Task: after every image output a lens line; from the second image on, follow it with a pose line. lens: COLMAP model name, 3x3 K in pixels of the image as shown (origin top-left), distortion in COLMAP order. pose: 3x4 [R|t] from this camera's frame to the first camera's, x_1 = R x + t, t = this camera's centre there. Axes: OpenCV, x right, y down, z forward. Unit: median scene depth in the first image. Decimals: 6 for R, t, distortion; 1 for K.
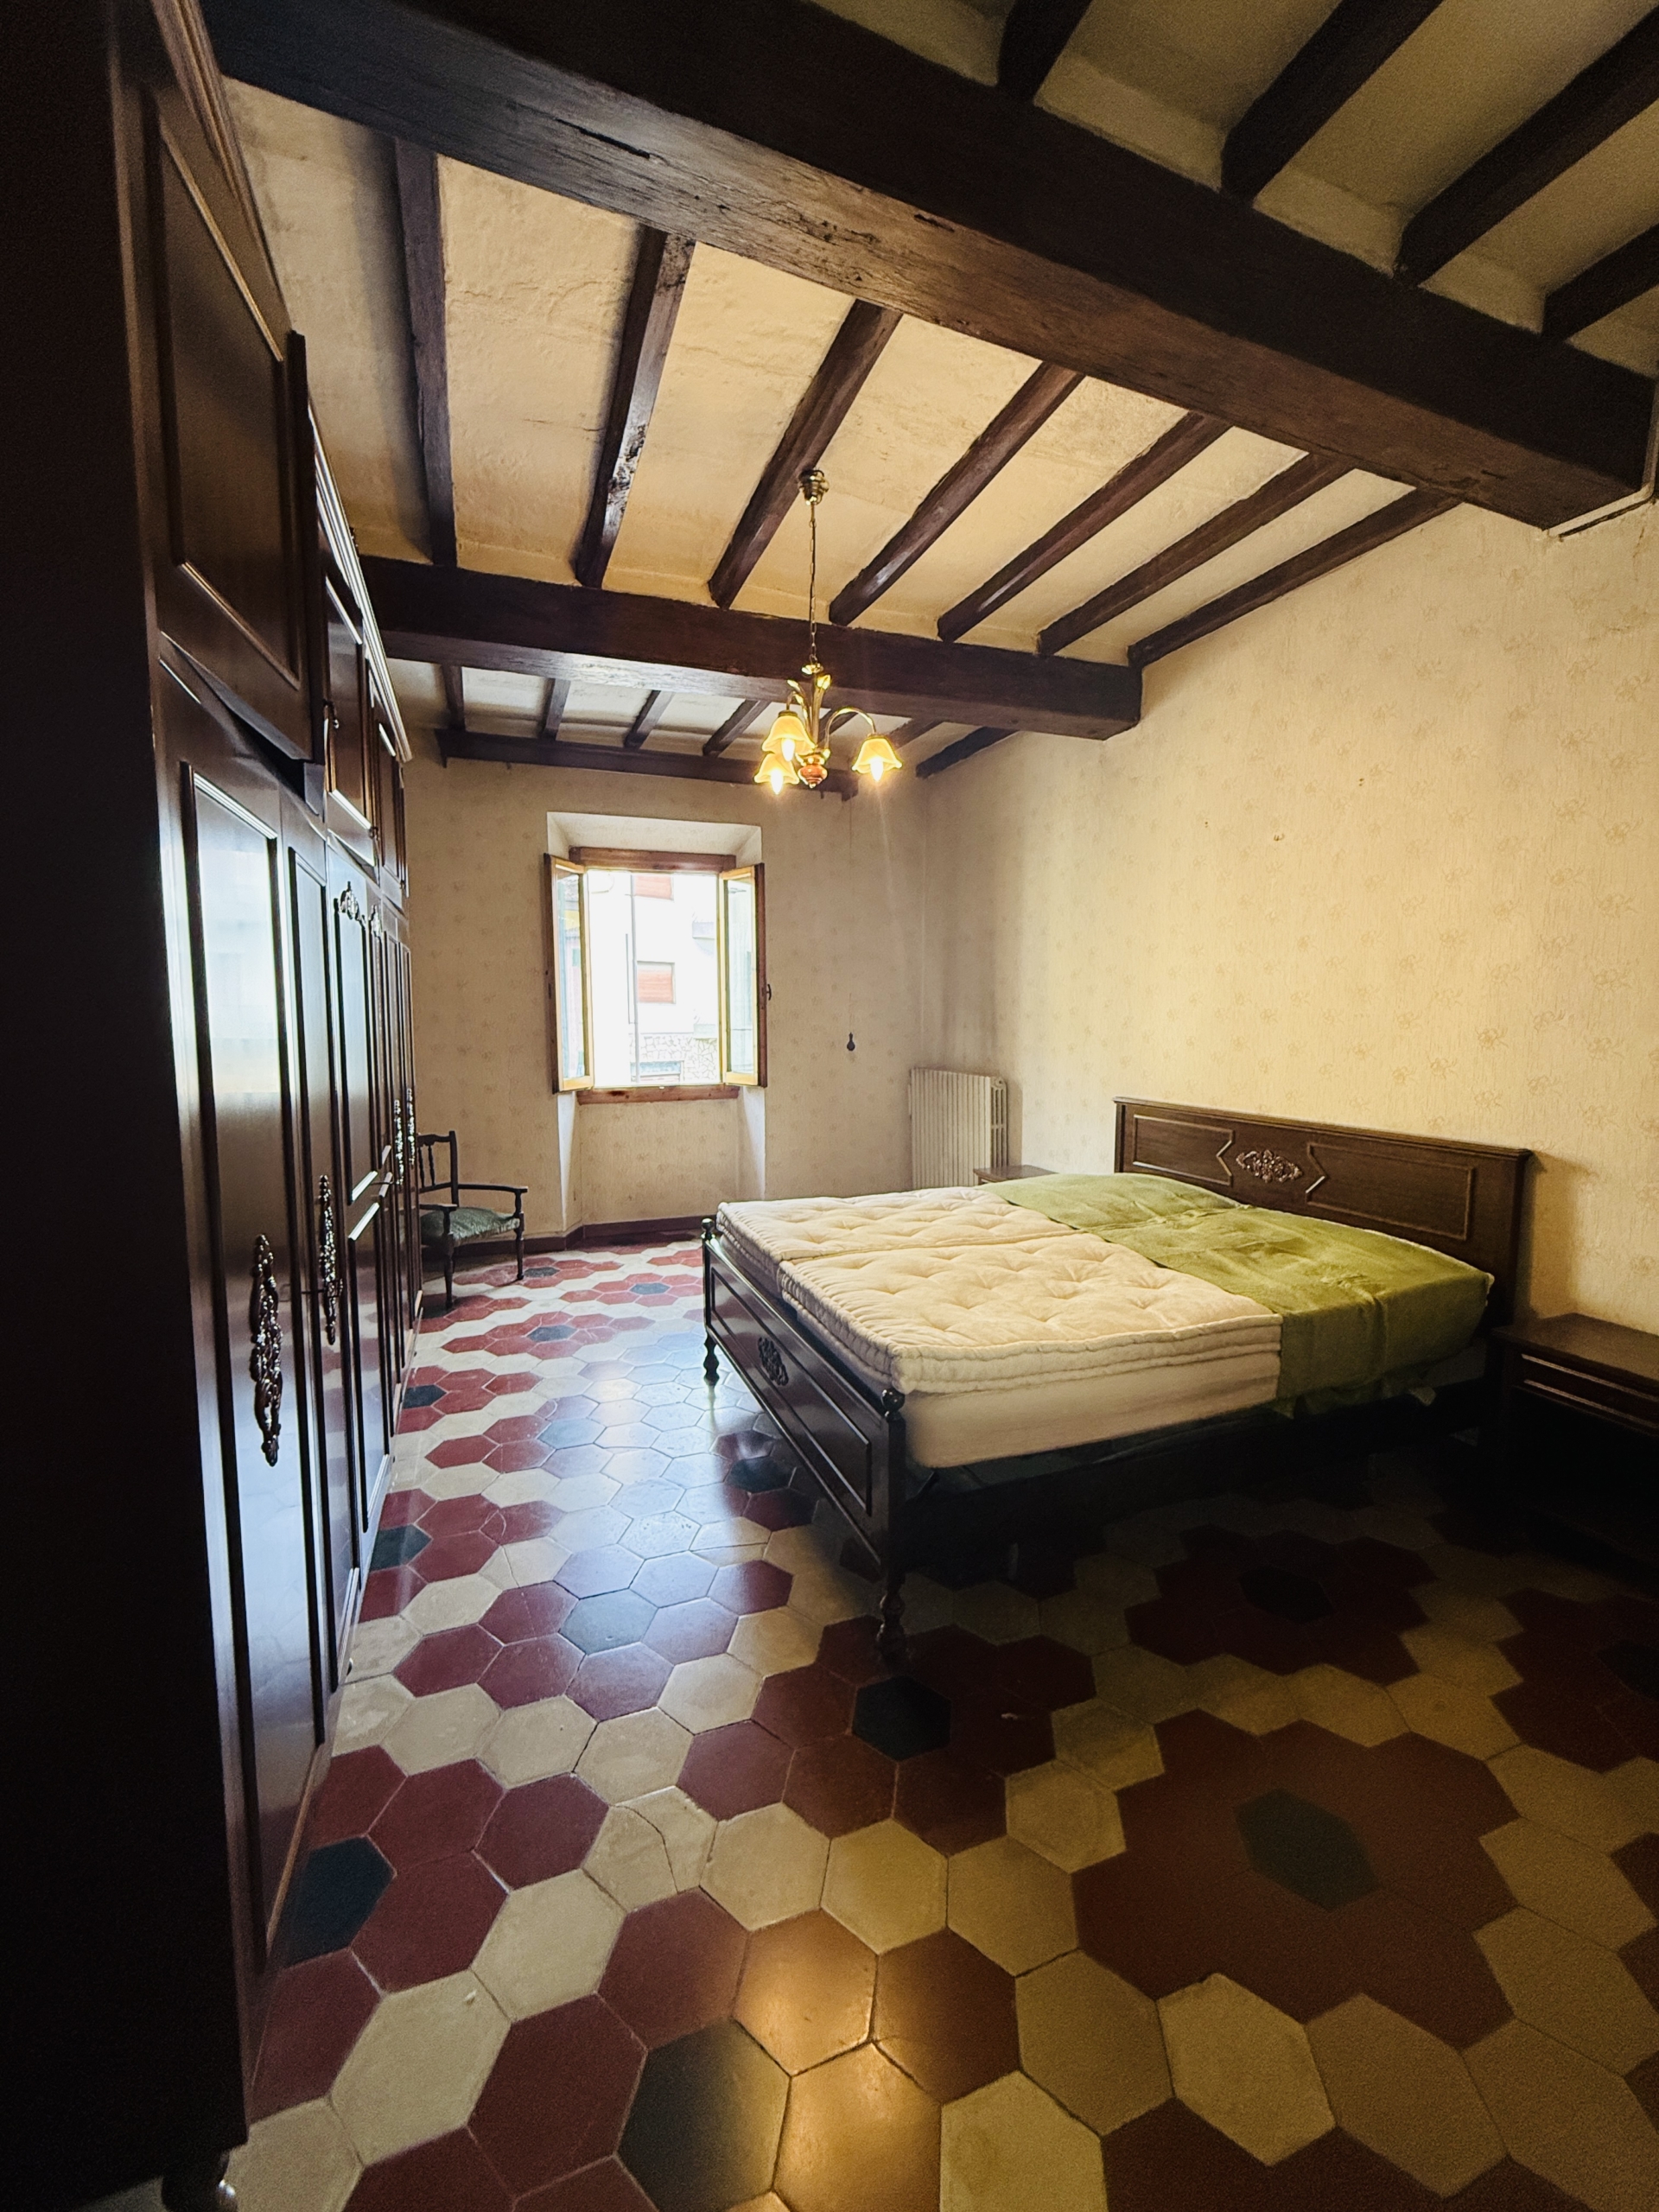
lens RADIAL K [[879.6, 0, 826.6], [0, 879.6, 1101.7], [0, 0, 1]] dist [-0.000372, 0.000399]
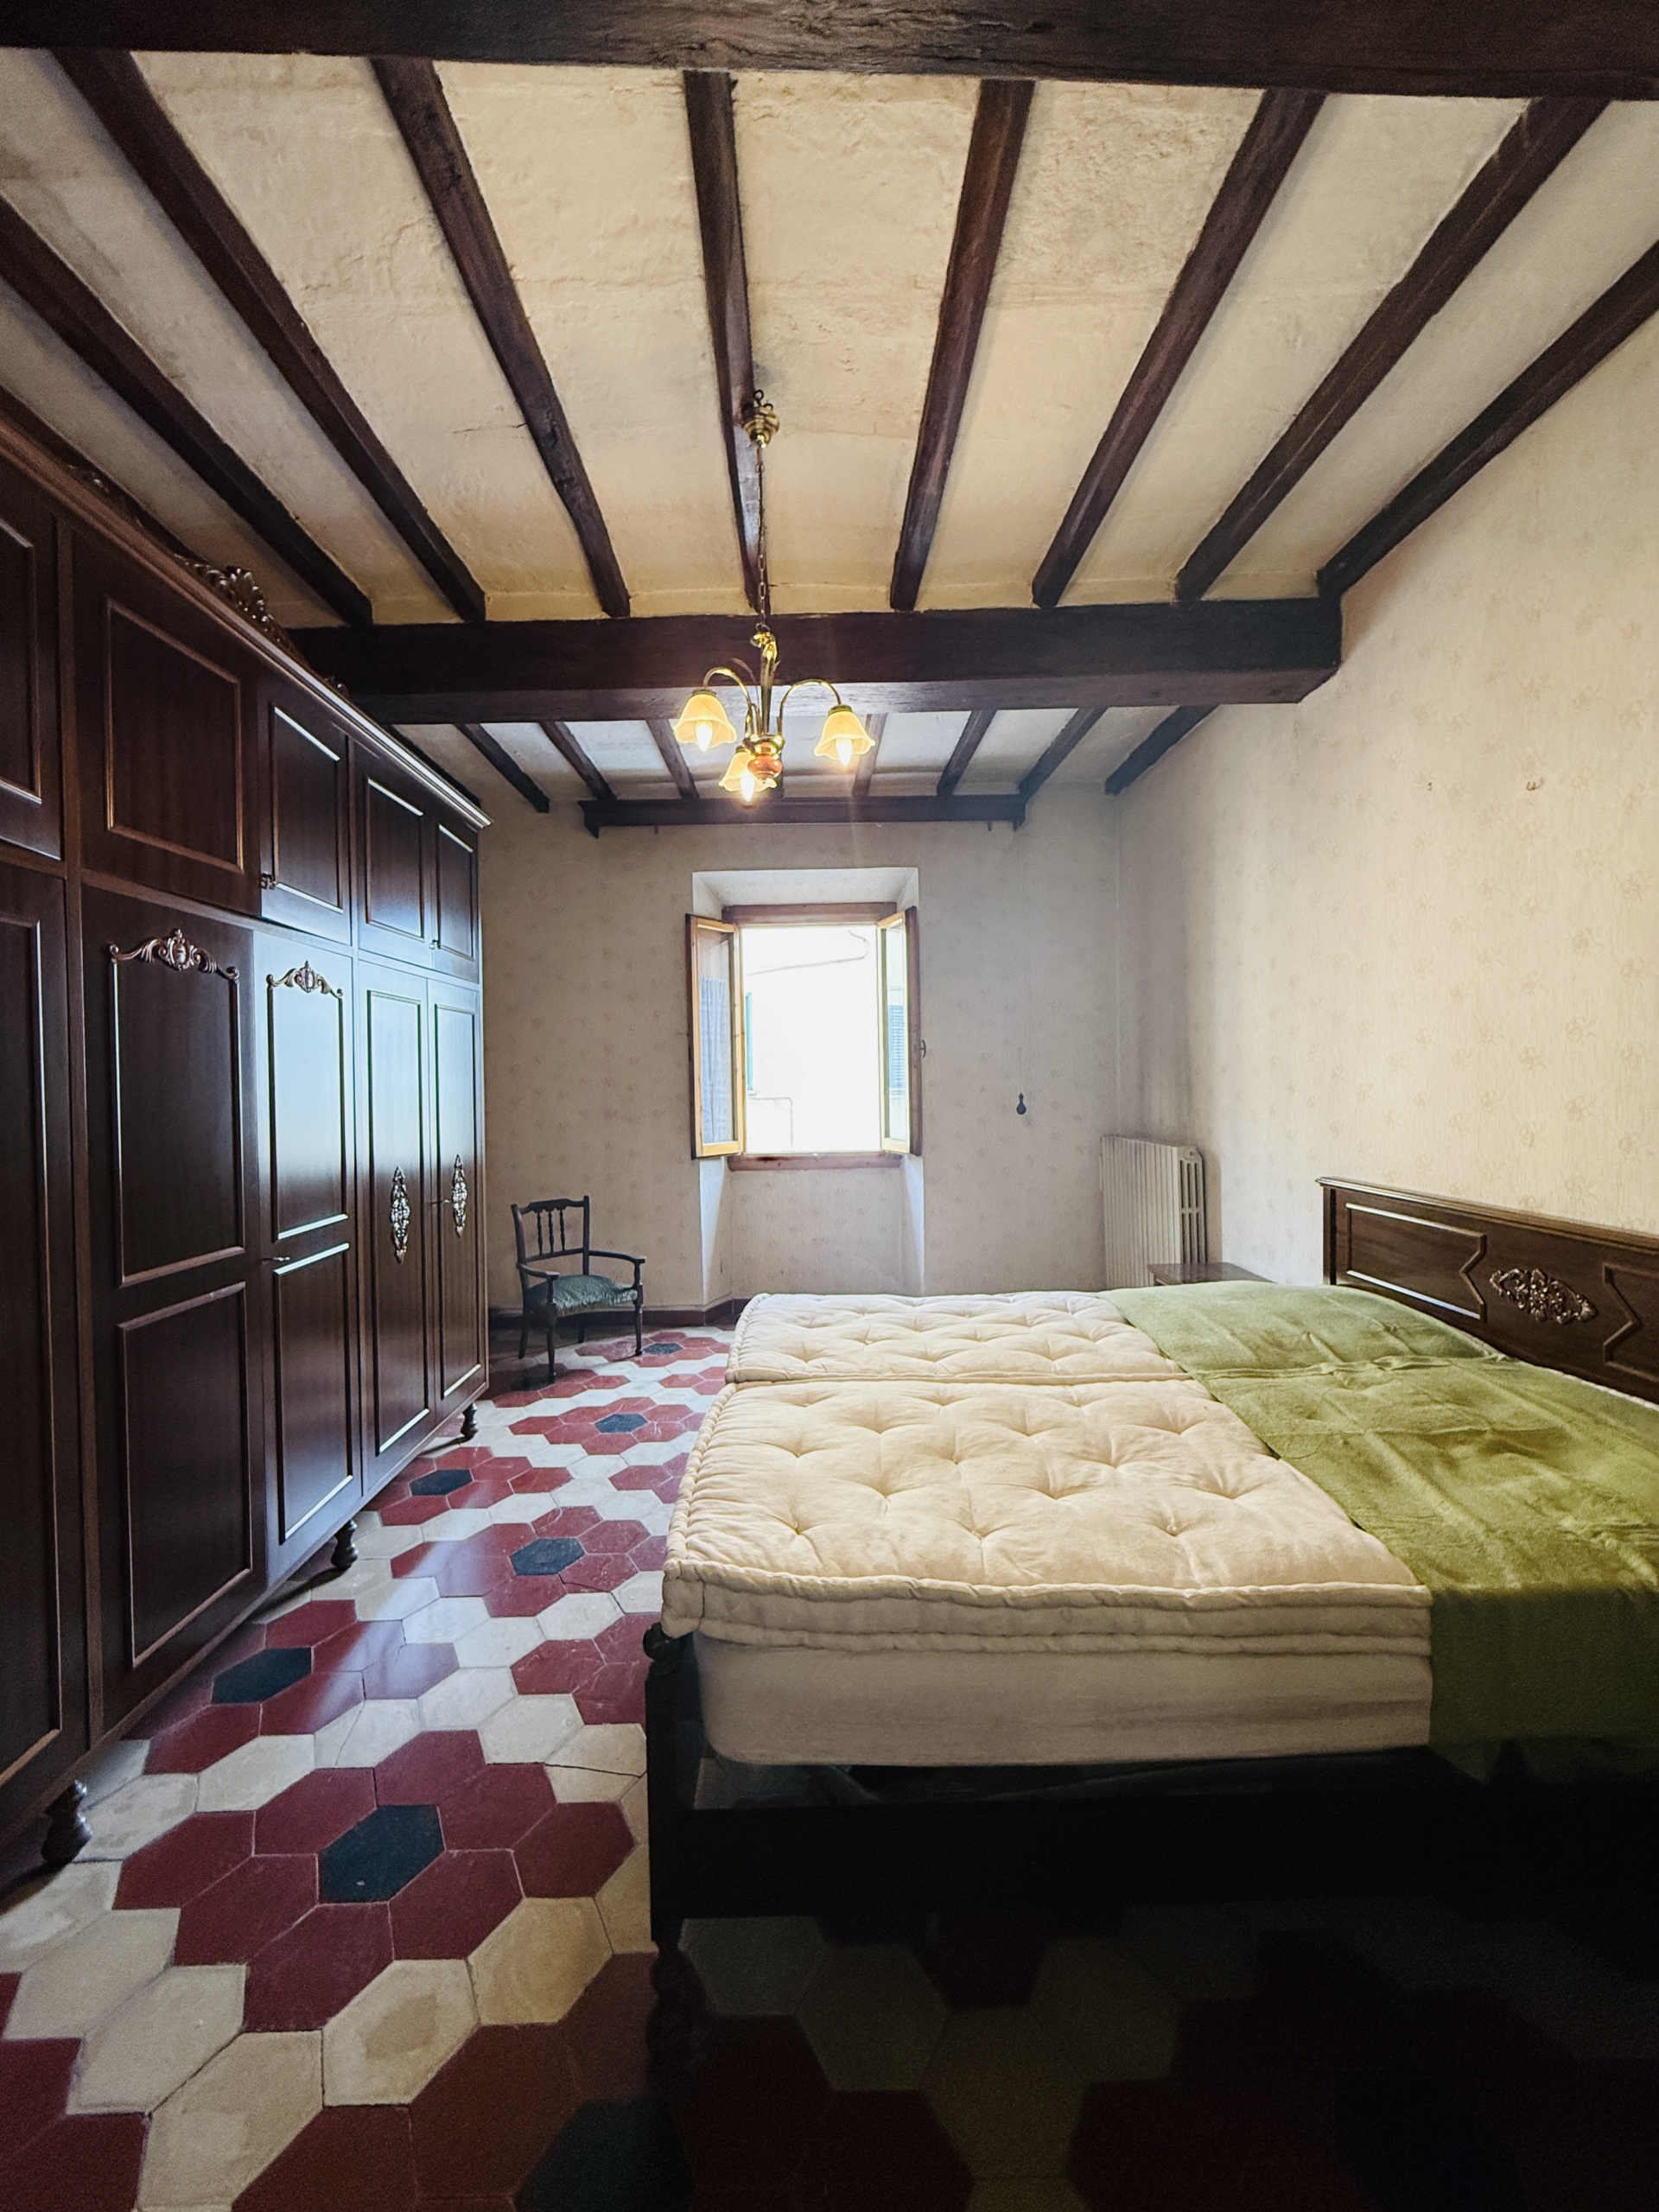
lens RADIAL K [[879.6, 0, 826.6], [0, 879.6, 1101.7], [0, 0, 1]] dist [-0.000372, 0.000399]
pose [[0.940023, -0.006160, -0.341056, 0.196982], [-0.018993, 0.997341, -0.070361, -0.009053], [0.340582, 0.072619, 0.937406, 0.186742]]
